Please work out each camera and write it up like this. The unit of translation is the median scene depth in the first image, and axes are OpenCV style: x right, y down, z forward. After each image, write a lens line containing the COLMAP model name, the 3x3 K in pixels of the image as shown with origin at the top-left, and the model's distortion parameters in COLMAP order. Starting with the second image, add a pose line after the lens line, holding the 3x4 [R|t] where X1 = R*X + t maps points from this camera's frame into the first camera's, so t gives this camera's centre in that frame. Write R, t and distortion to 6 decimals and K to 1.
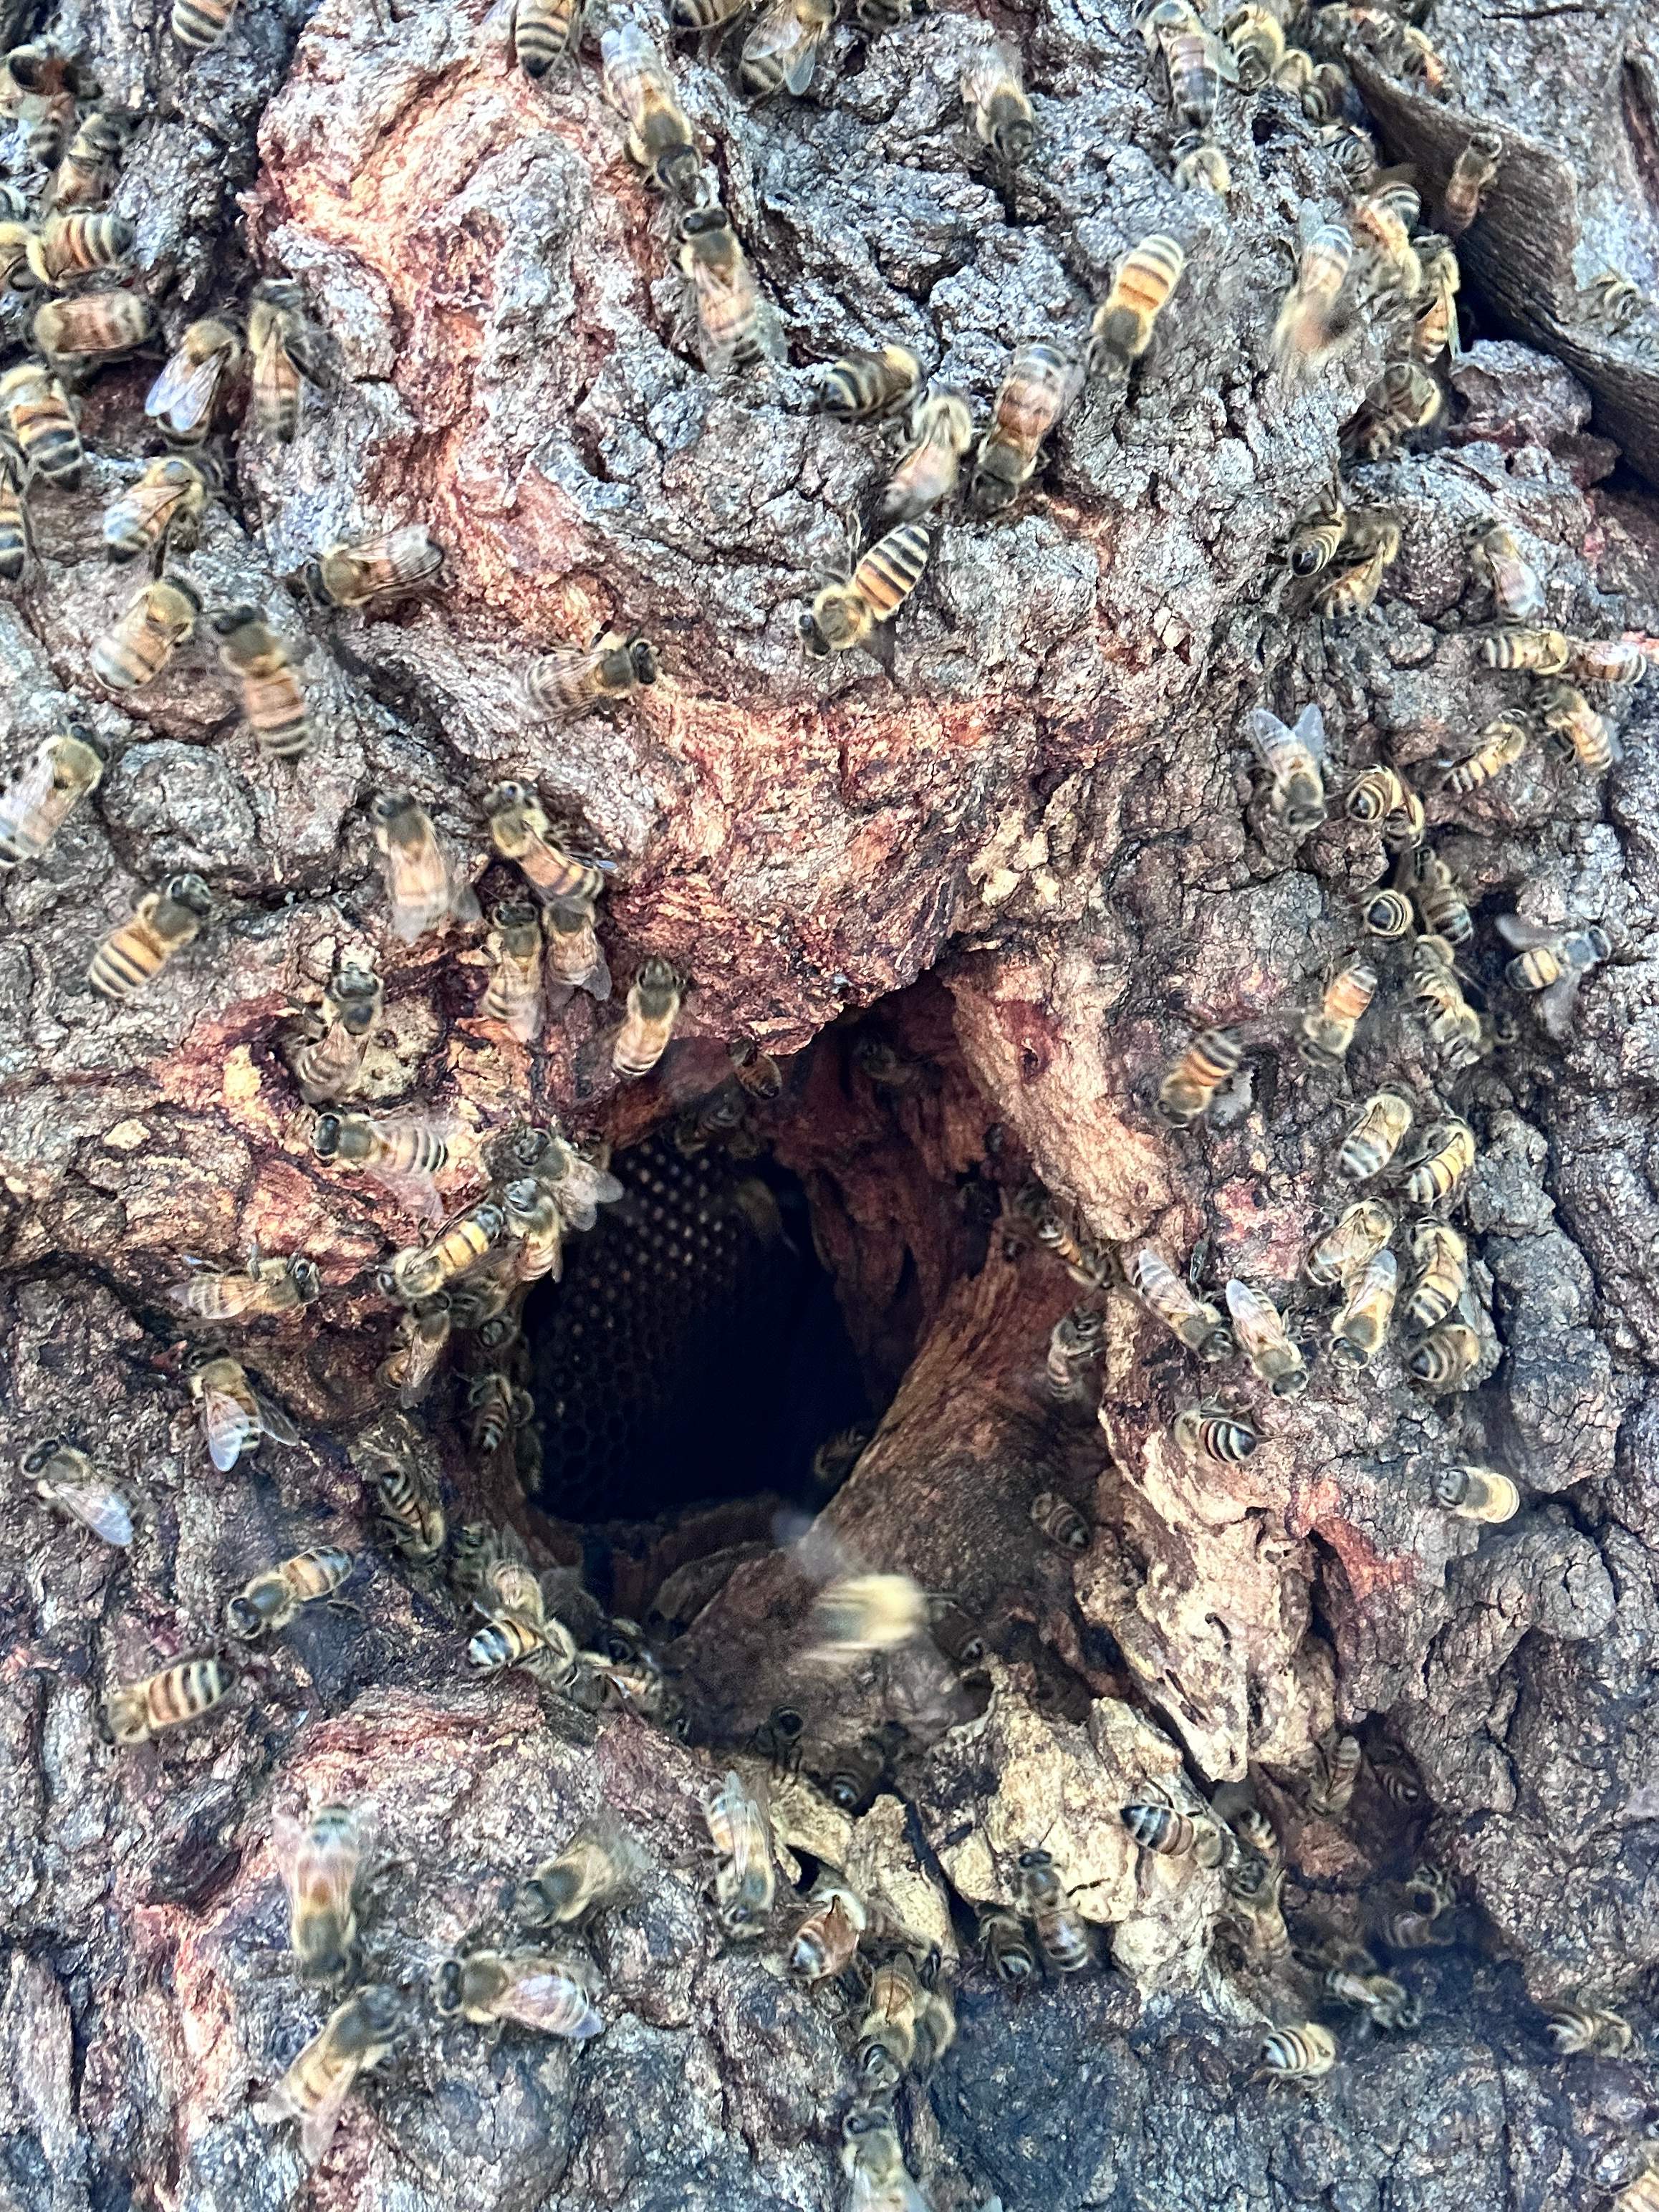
lens RADIAL K [[1992.2, 0, 827.8], [0, 1992.2, 1107.6], [0, 0, 1]] dist [0.132356, -0.226250]
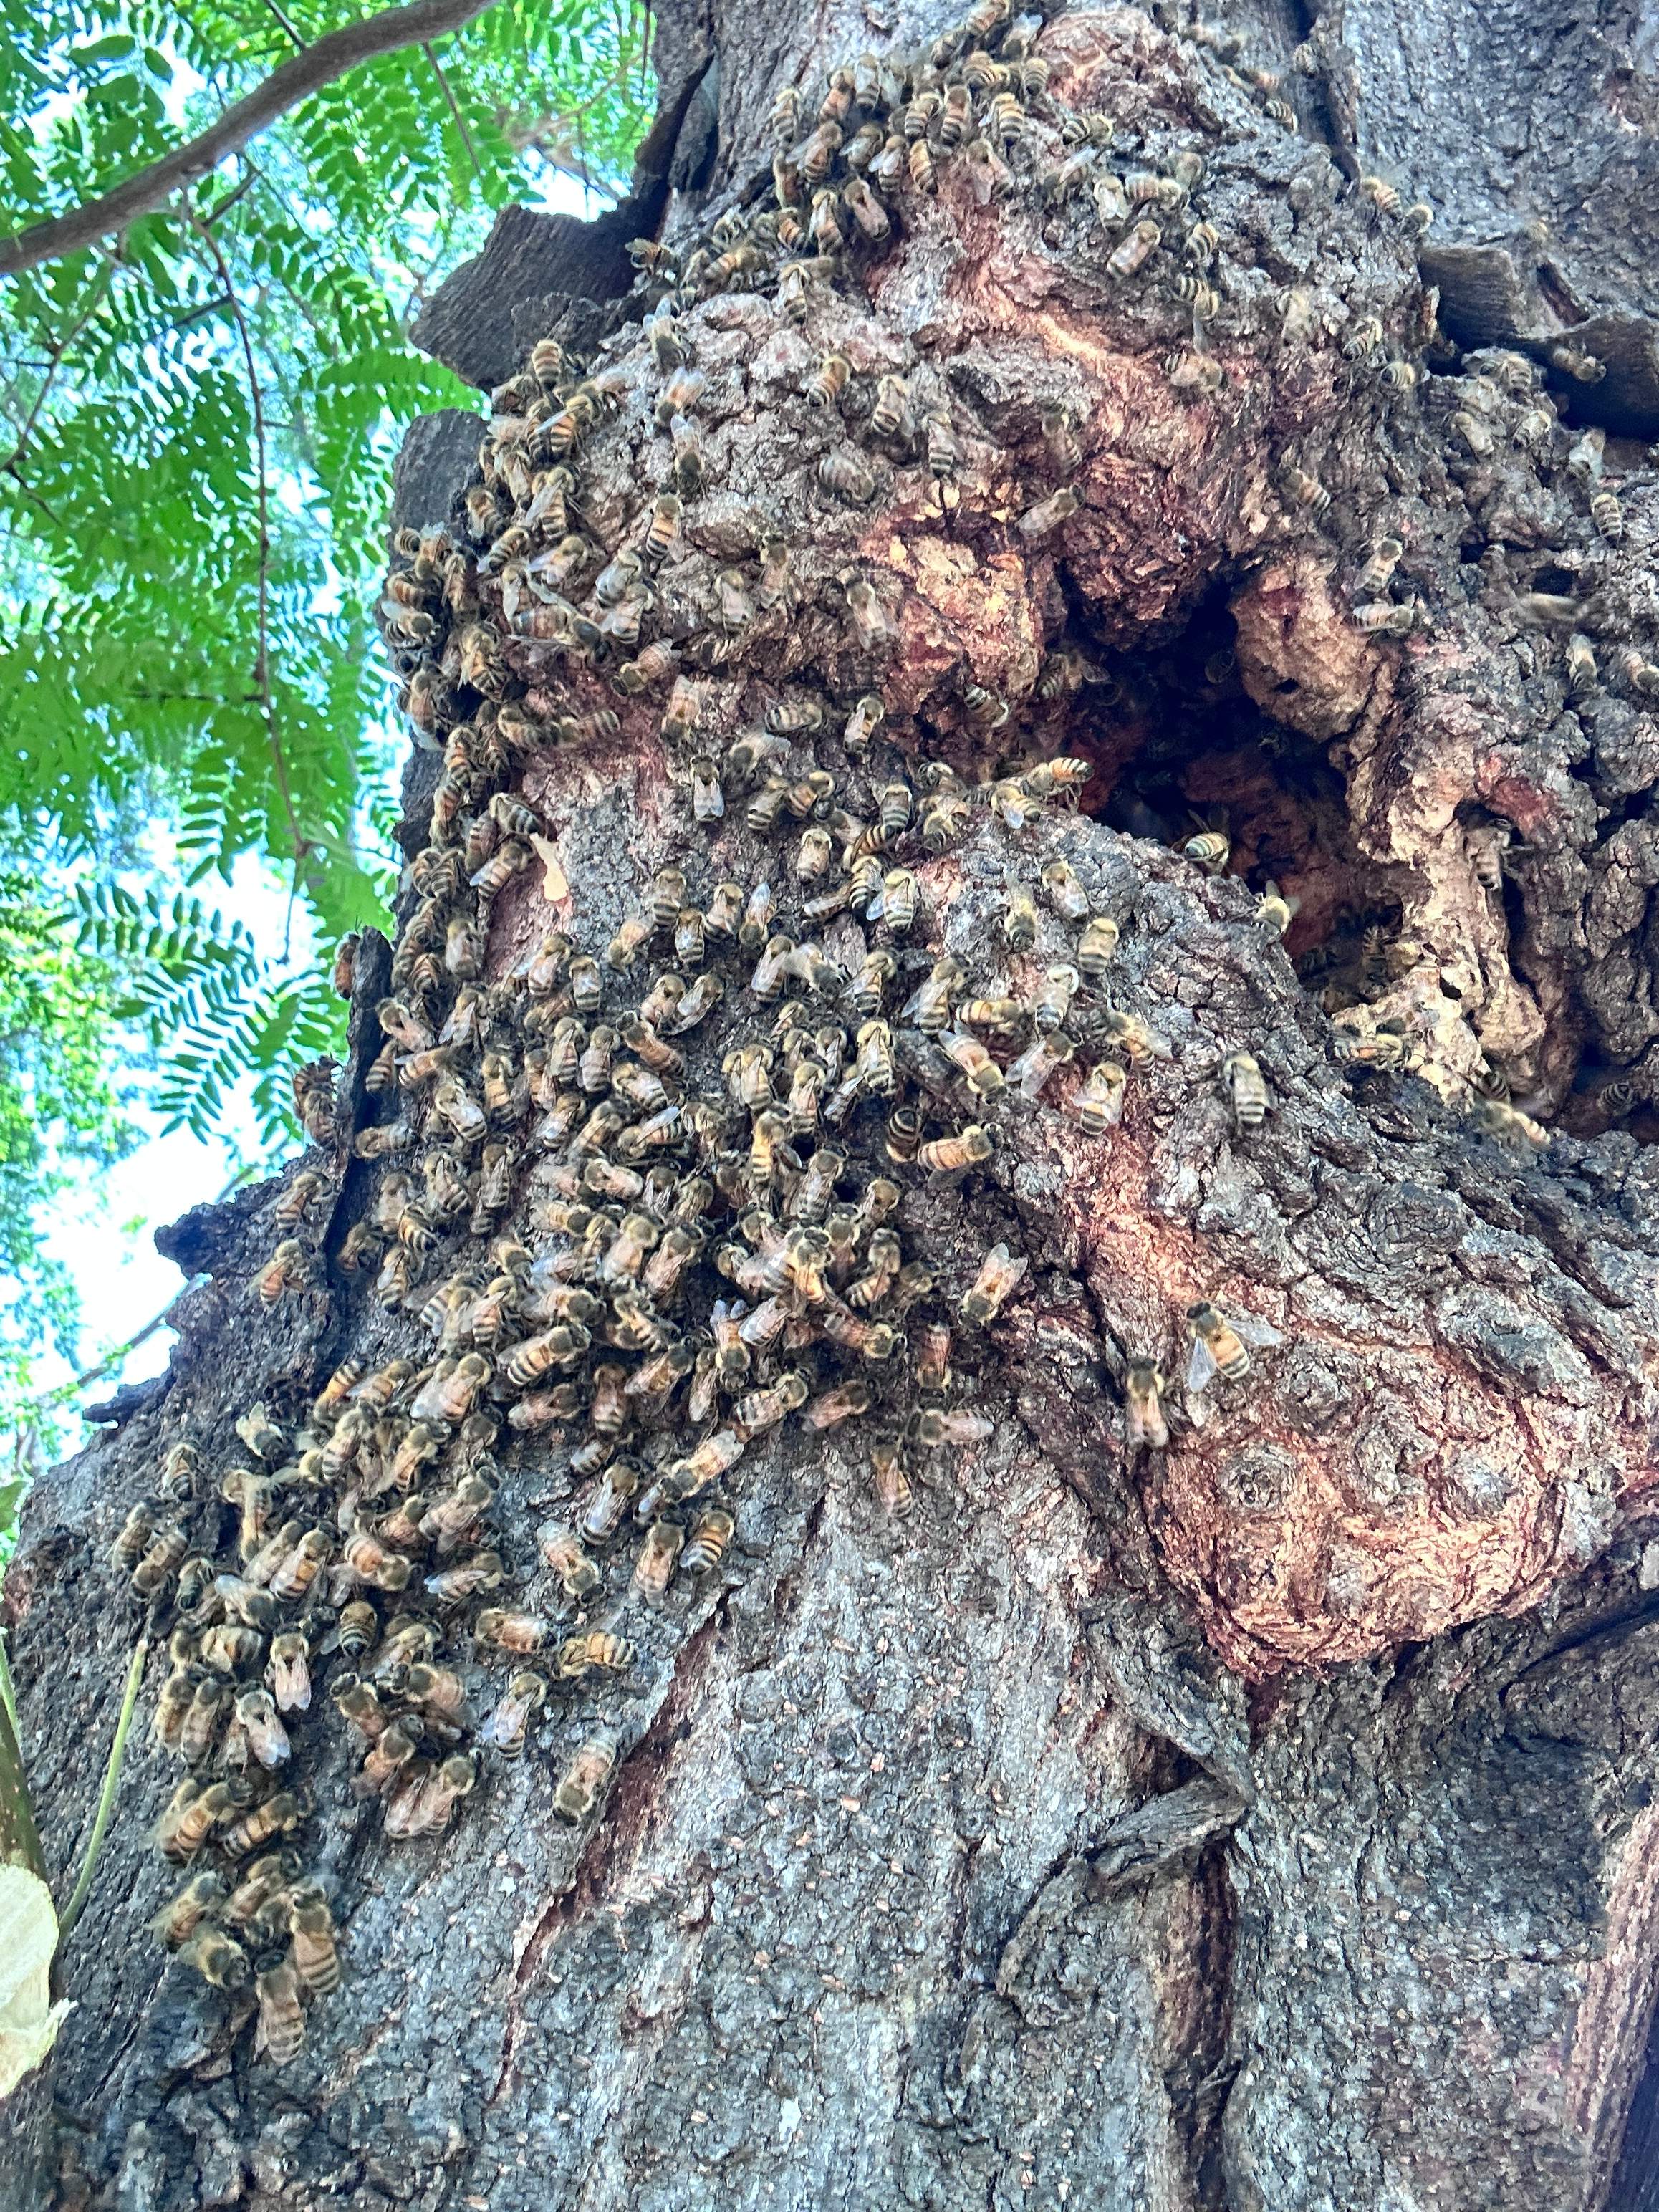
lens RADIAL K [[1992.2, 0, 829.2], [0, 1992.2, 1086.7], [0, 0, 1]] dist [0.132356, -0.226250]
pose [[0.993955, -0.092678, -0.058858, -0.243821], [0.063450, 0.922415, -0.380953, 1.043451], [0.089597, 0.374916, 0.922719, -0.555555]]
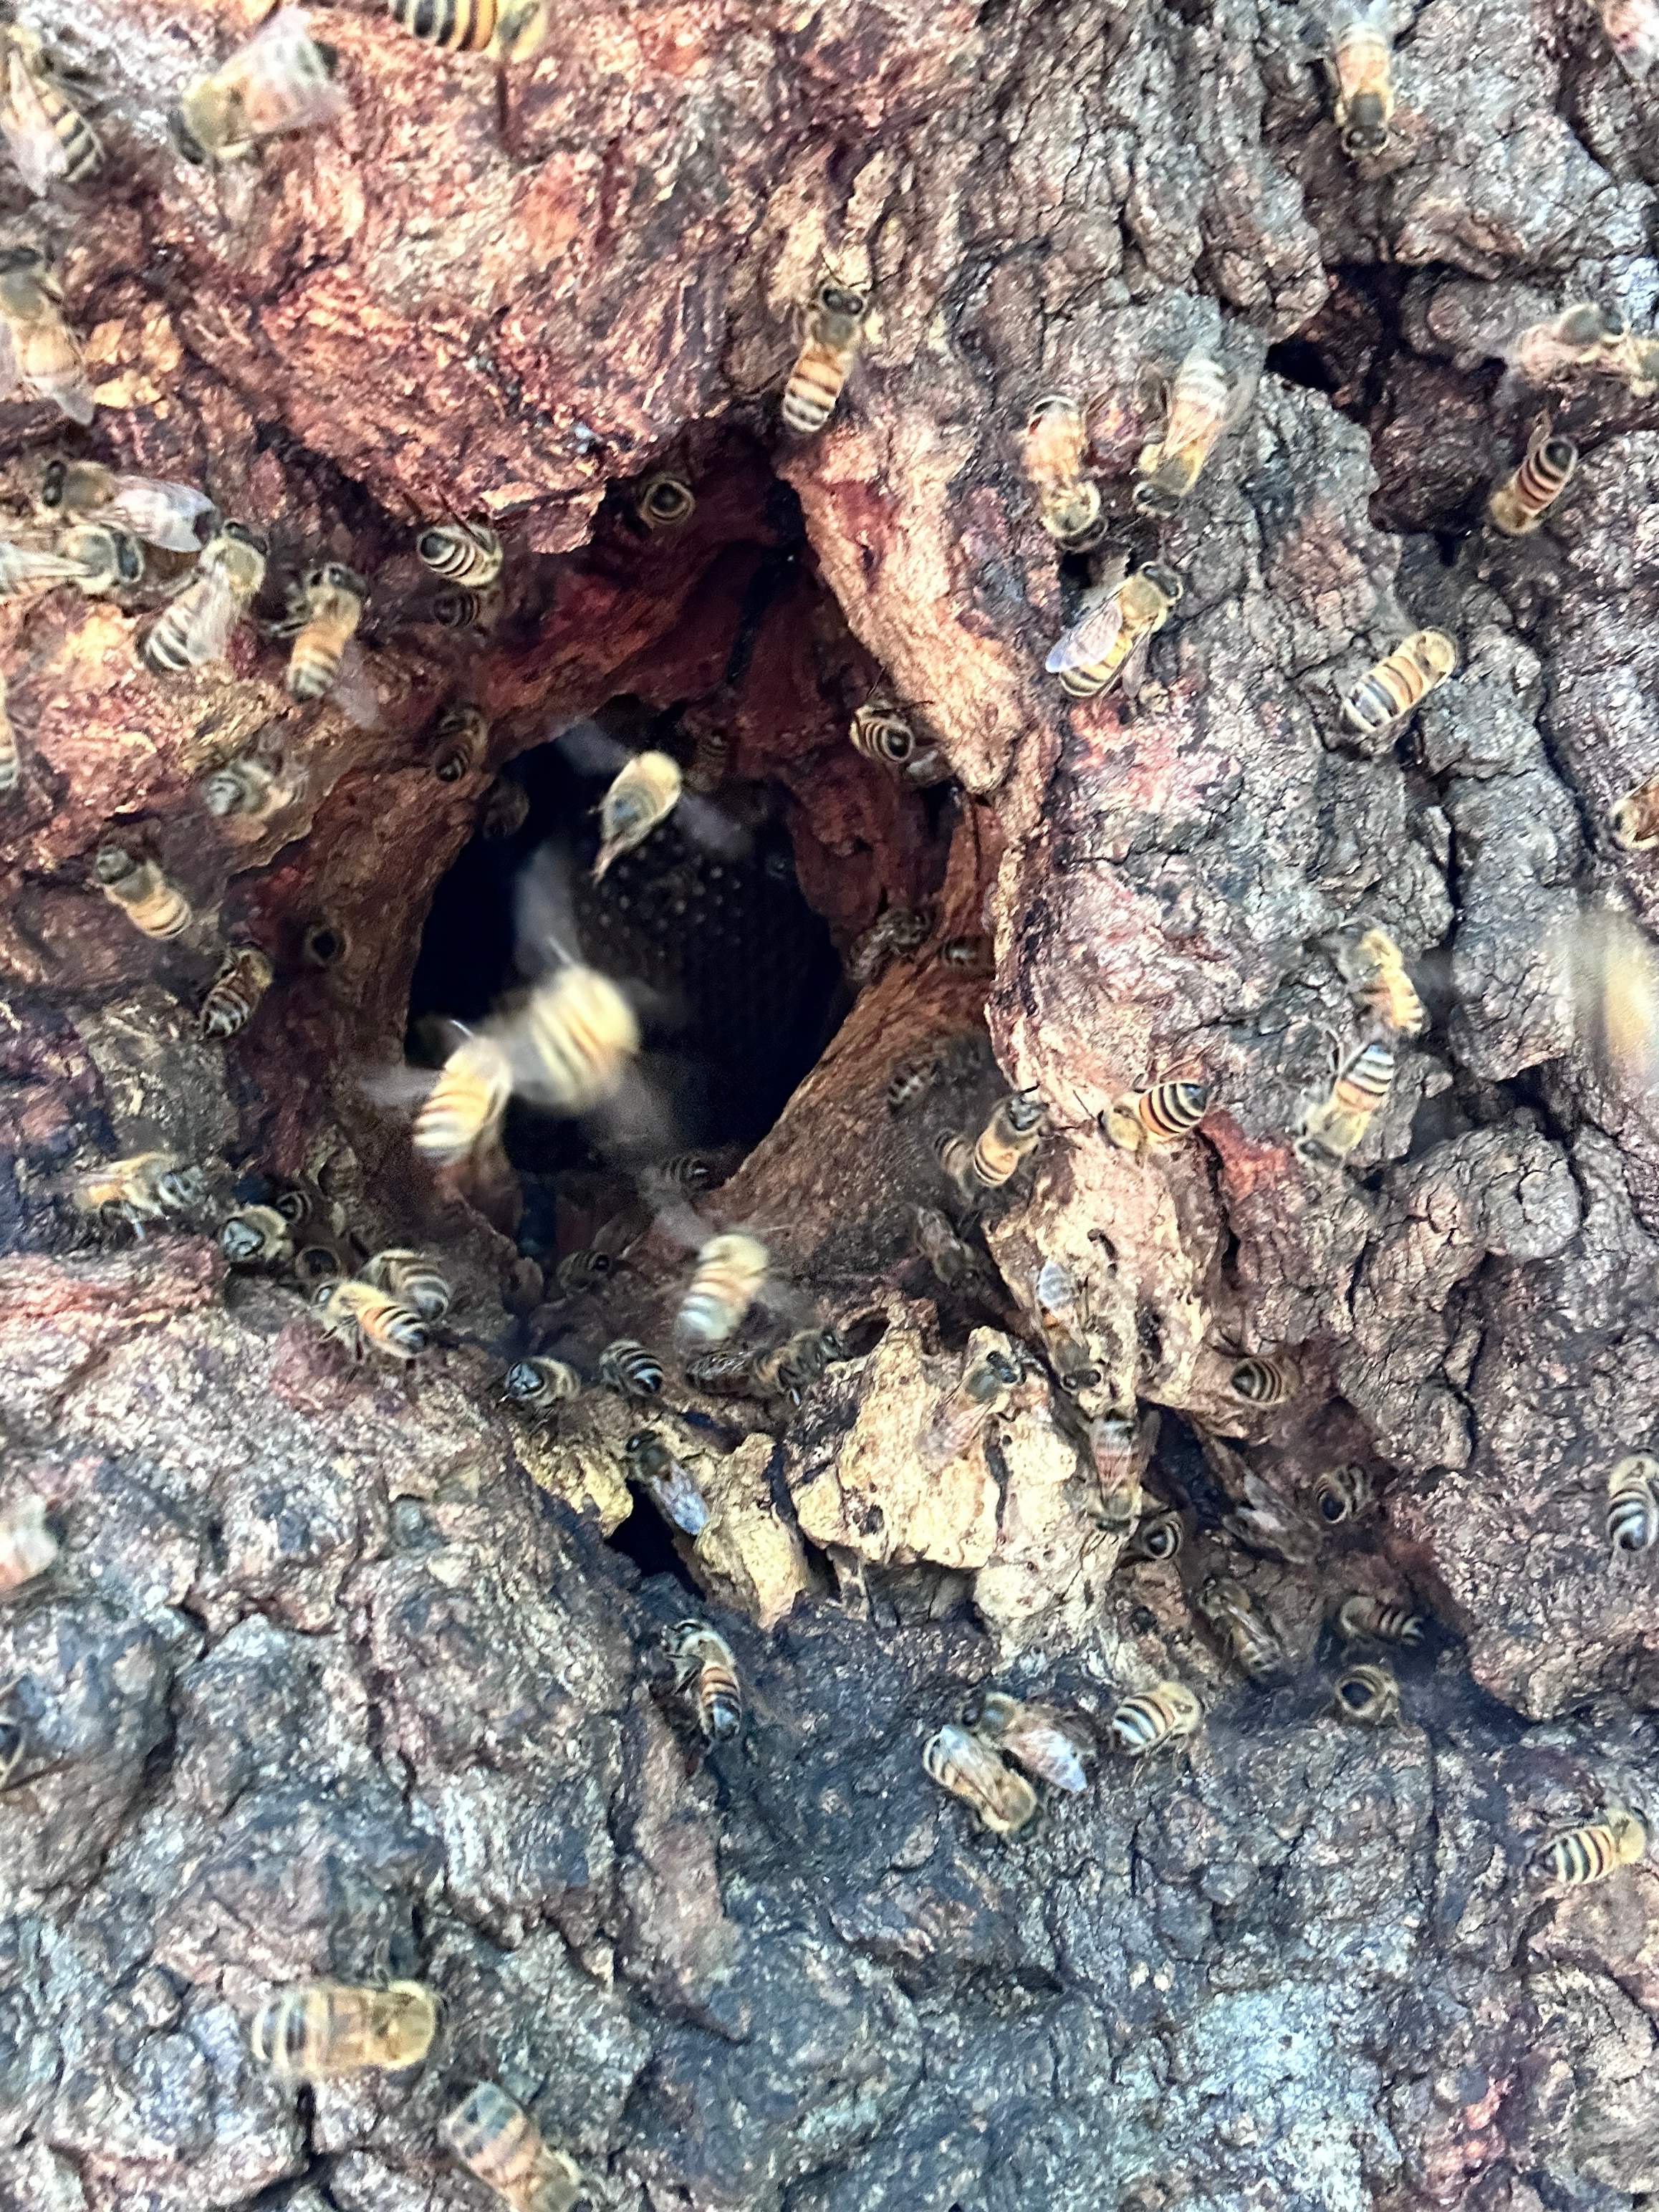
lens RADIAL K [[1992.2, 0, 822.9], [0, 1992.2, 1111.9], [0, 0, 1]] dist [0.132356, -0.226250]
pose [[0.991626, 0.007513, -0.128927, 0.195236], [0.008197, 0.992632, 0.120888, 0.103377], [0.128886, -0.120932, 0.984258, 0.164180]]
